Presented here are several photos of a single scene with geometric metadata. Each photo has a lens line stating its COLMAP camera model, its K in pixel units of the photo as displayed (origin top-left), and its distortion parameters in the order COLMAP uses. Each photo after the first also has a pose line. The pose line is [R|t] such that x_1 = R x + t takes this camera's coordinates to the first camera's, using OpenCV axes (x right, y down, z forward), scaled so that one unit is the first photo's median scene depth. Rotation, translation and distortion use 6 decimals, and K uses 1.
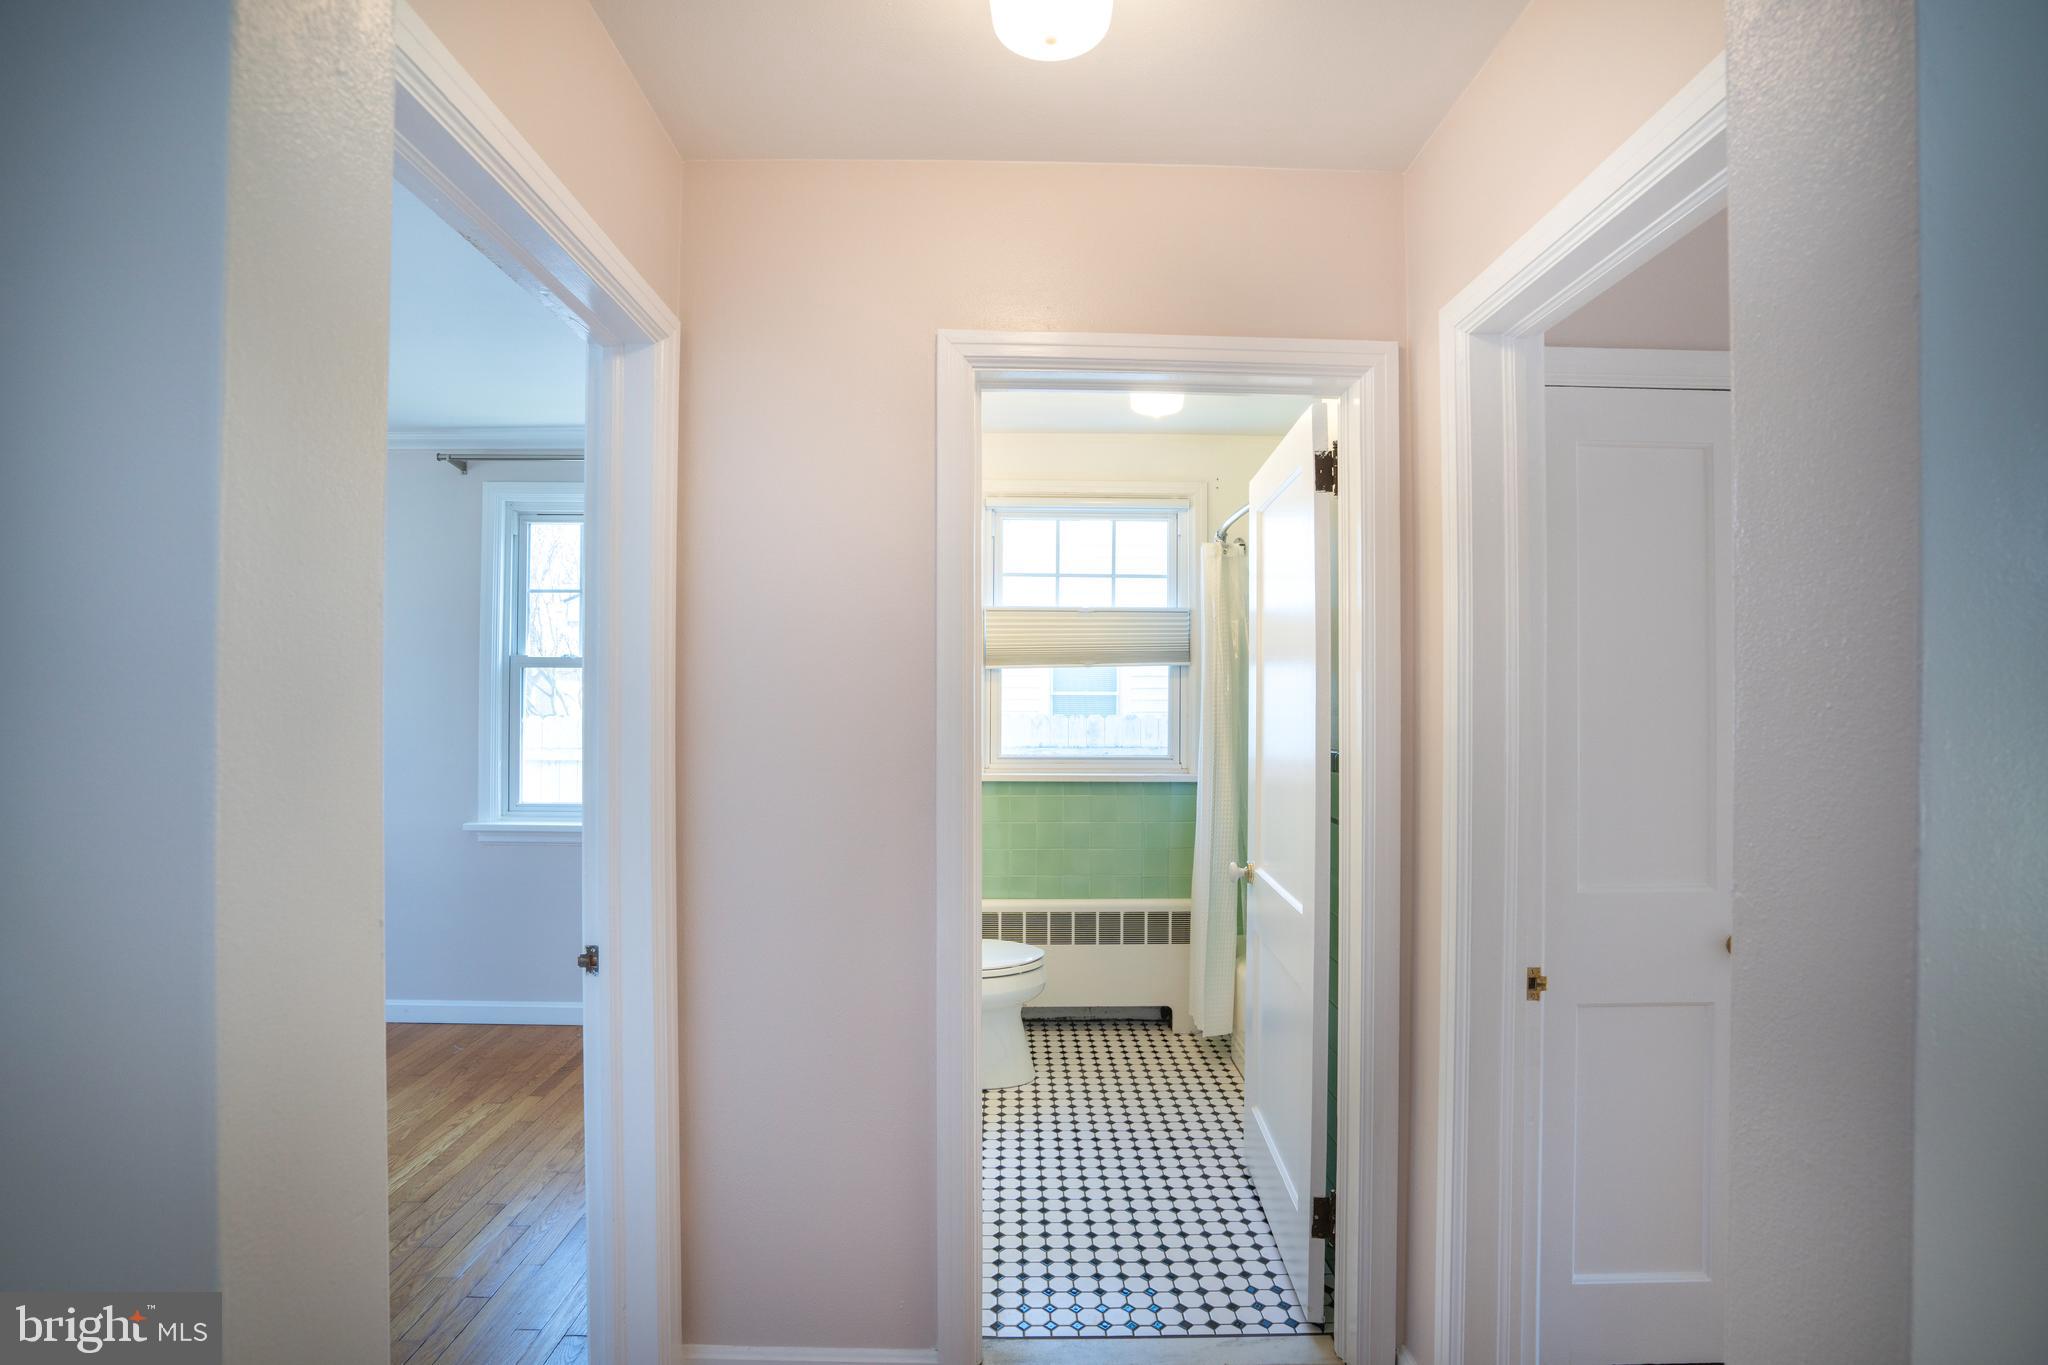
lens RADIAL K [[941.0, 0, 1010.5], [0, 941.0, 688.2], [0, 0, 1]] dist [-0.042087, 0.003593]
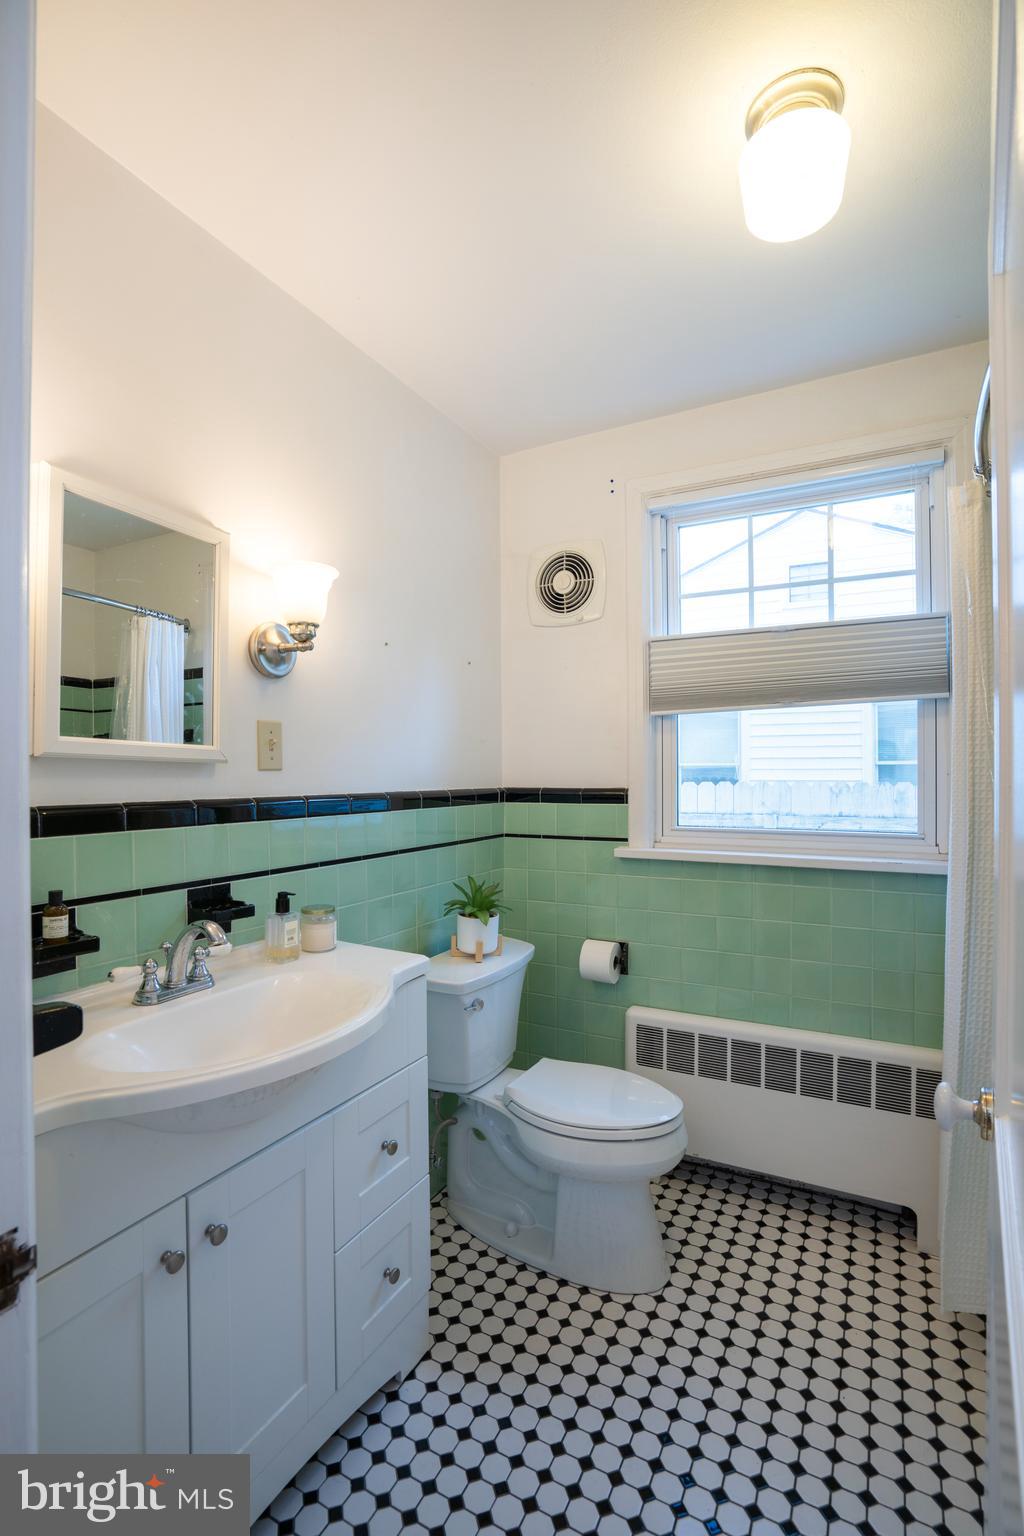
lens RADIAL K [[705.8, 0, 518.1], [0, 705.8, 766.1], [0, 0, 1]] dist [-0.042087, 0.003593]
pose [[0.879471, -0.011428, -0.475815, 0.154620], [0.009261, 0.999933, -0.006898, 0.025697], [0.475863, 0.001660, 0.879518, 0.424065]]
